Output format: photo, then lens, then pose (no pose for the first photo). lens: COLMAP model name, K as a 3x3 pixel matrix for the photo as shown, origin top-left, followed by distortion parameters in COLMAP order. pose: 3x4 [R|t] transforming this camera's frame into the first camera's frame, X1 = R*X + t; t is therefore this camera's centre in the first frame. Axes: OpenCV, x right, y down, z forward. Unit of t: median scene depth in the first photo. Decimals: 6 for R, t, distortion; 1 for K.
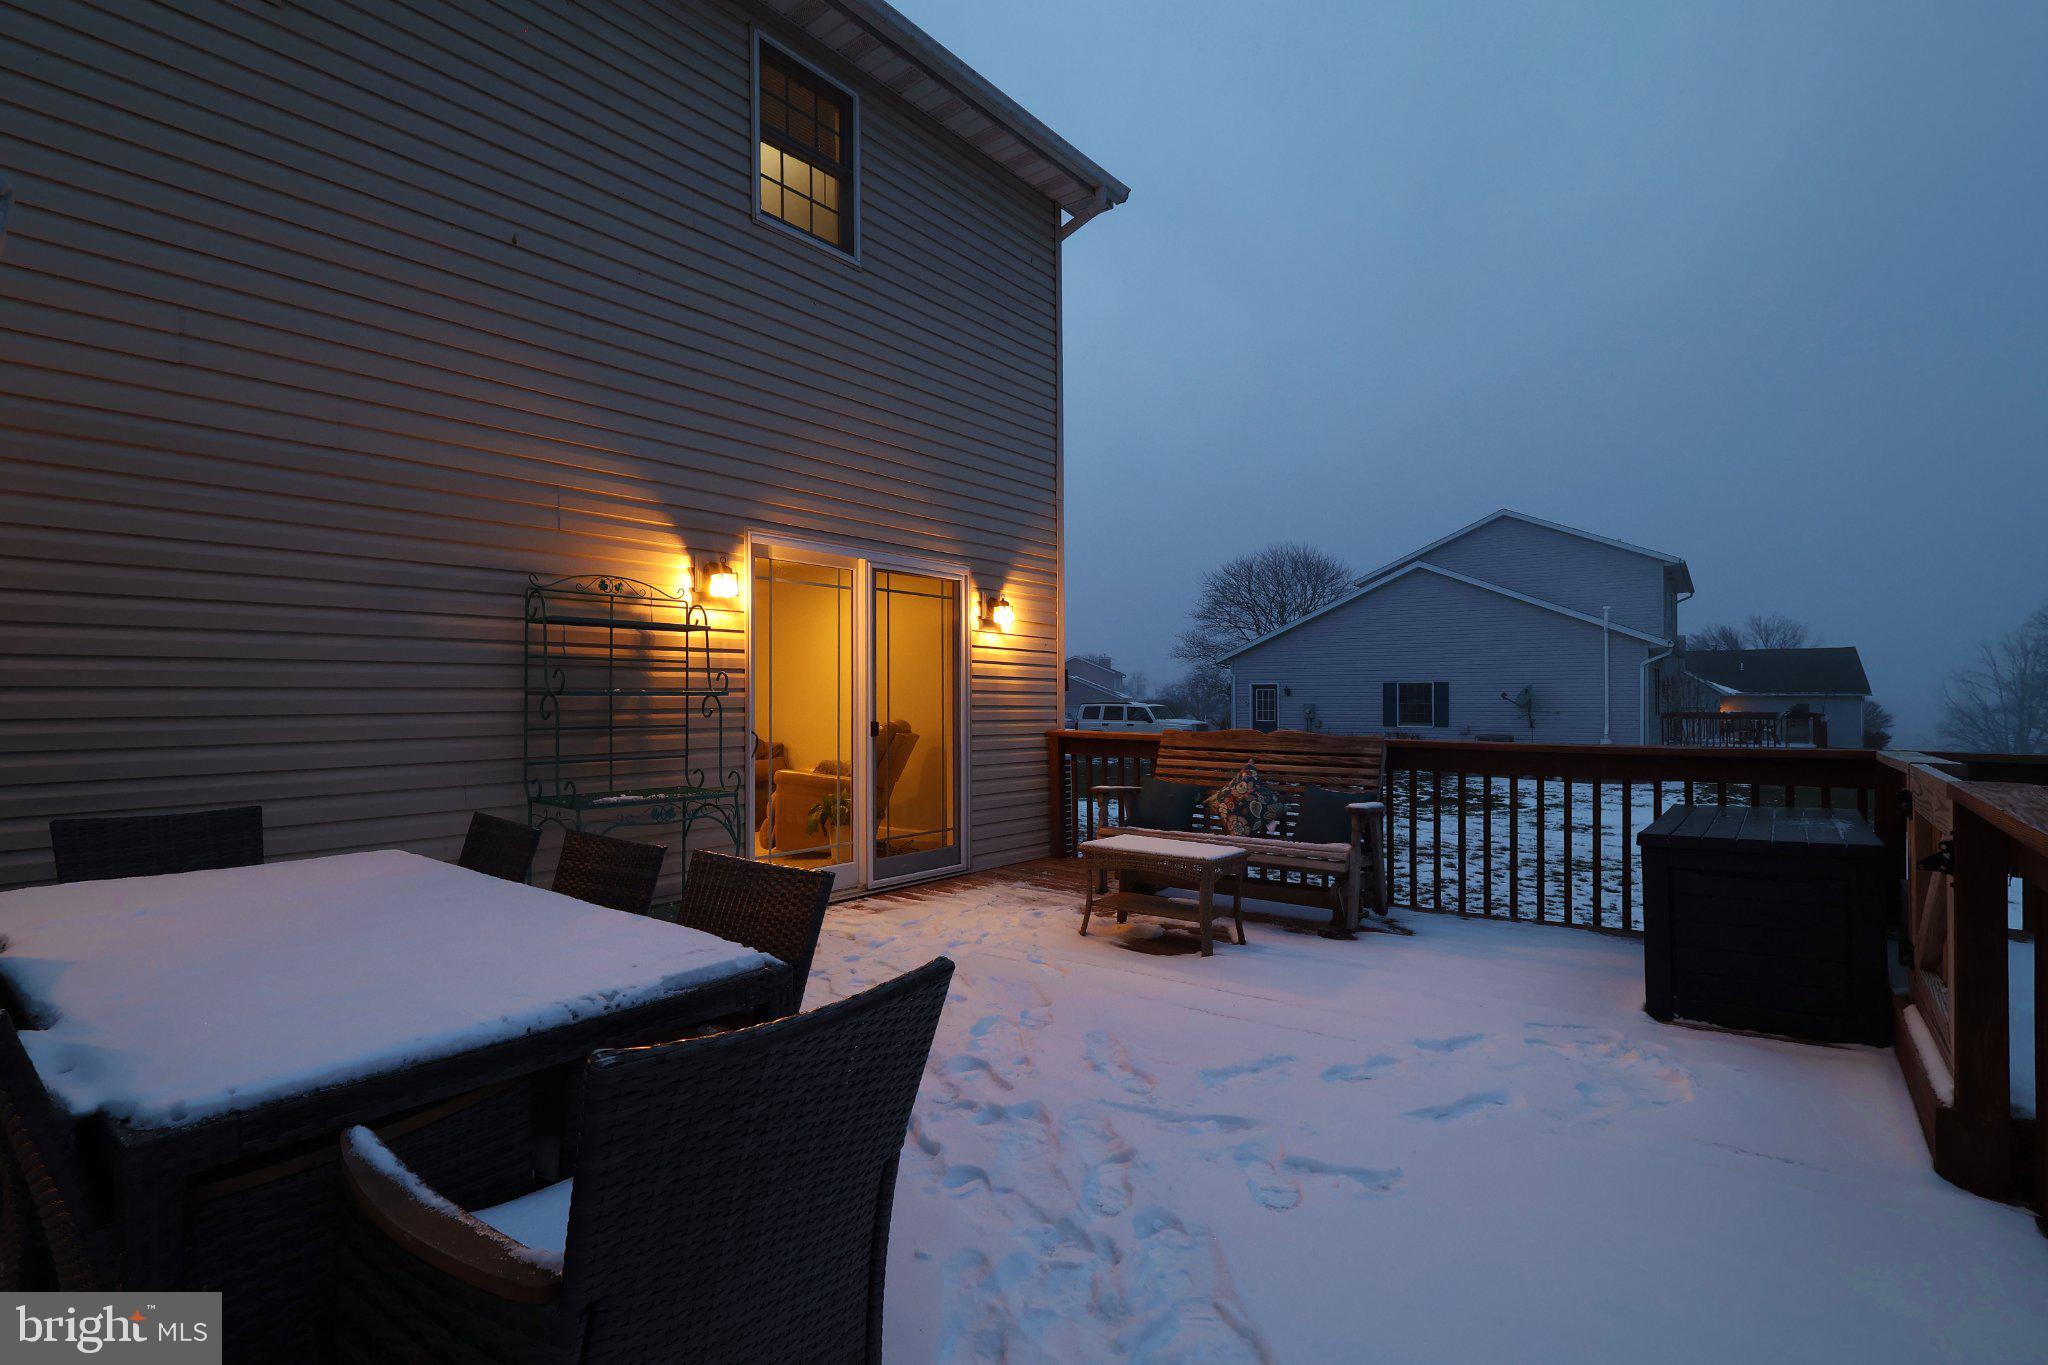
lens RADIAL K [[946.5, 0, 1032.4], [0, 946.5, 687.1], [0, 0, 1]] dist [0.000747, -0.000095]
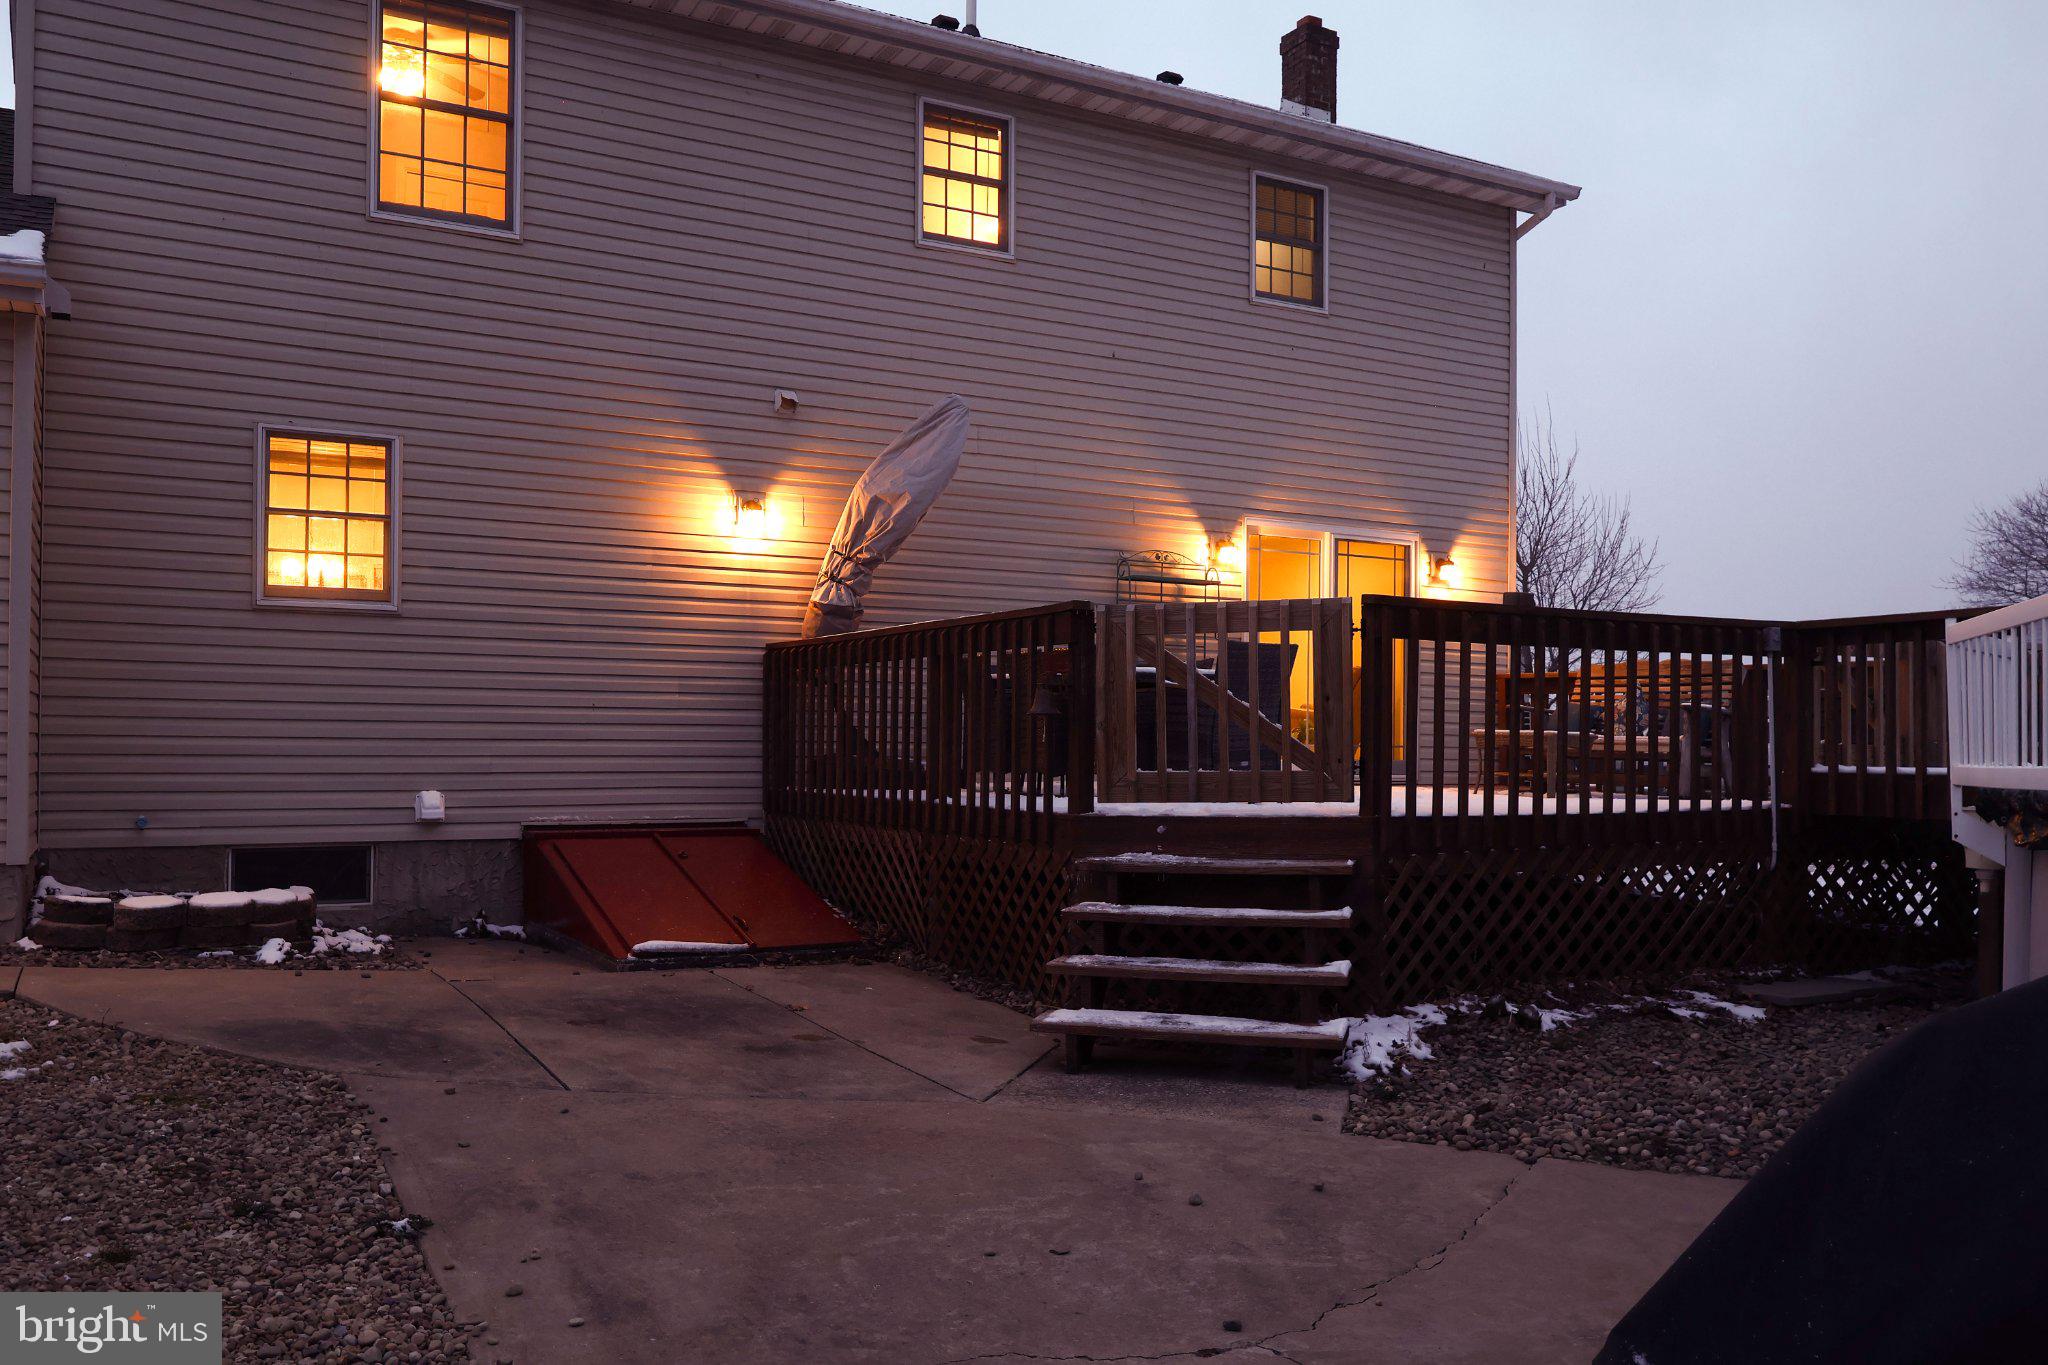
lens RADIAL K [[1640.8, 0, 1029.2], [0, 1640.8, 690.3], [0, 0, 1]] dist [0.011420, 0.002423]
pose [[0.912324, 0.001592, -0.409466, 0.385860], [-0.011906, 0.999673, -0.022639, 0.145717], [0.409296, 0.025529, 0.912044, -1.281334]]
